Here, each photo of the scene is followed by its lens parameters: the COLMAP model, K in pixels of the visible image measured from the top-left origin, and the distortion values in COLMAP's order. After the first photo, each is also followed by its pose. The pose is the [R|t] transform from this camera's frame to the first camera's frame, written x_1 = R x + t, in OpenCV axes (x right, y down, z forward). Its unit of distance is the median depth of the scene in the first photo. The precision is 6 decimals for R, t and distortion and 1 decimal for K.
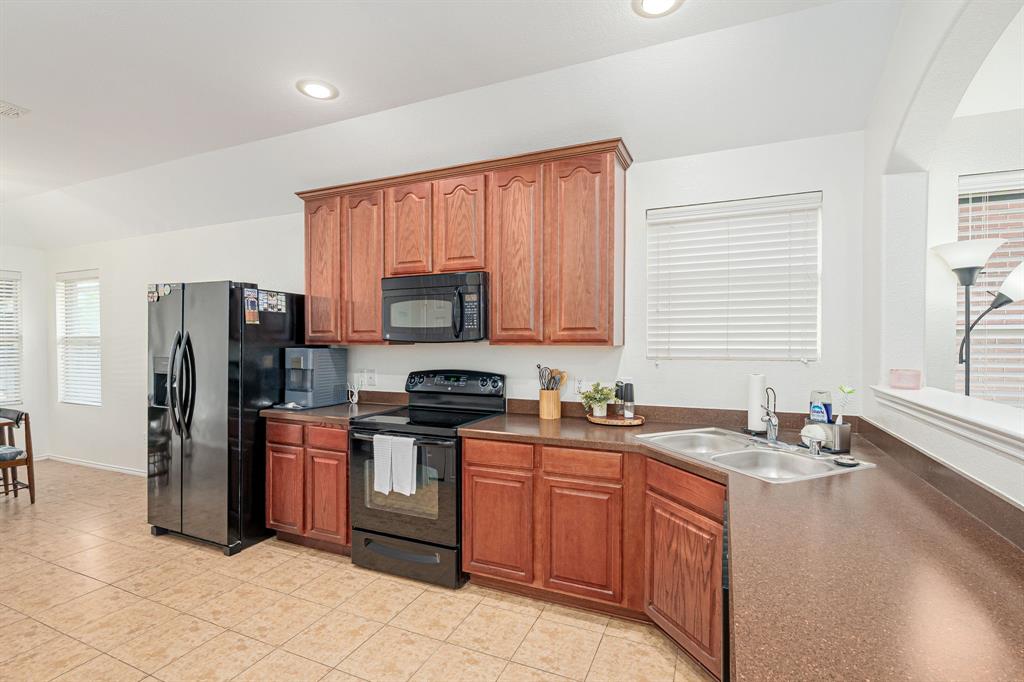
lens RADIAL K [[455.4, 0, 516.7], [0, 455.4, 342.5], [0, 0, 1]] dist [0.000782, -0.000584]
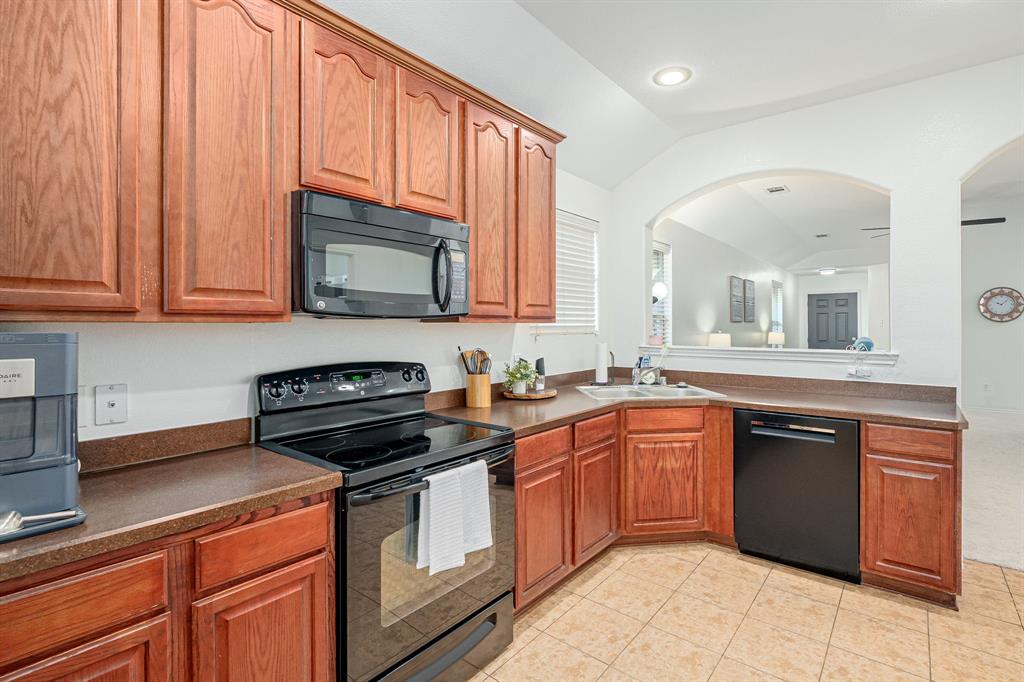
lens RADIAL K [[488.3, 0, 523.0], [0, 488.3, 319.6], [0, 0, 1]] dist [-0.000161, 0.000183]
pose [[0.264009, 0.010462, 0.964464, -0.883064], [0.007582, 0.999888, -0.012922, 0.014084], [-0.964491, 0.010724, 0.263900, 0.734012]]
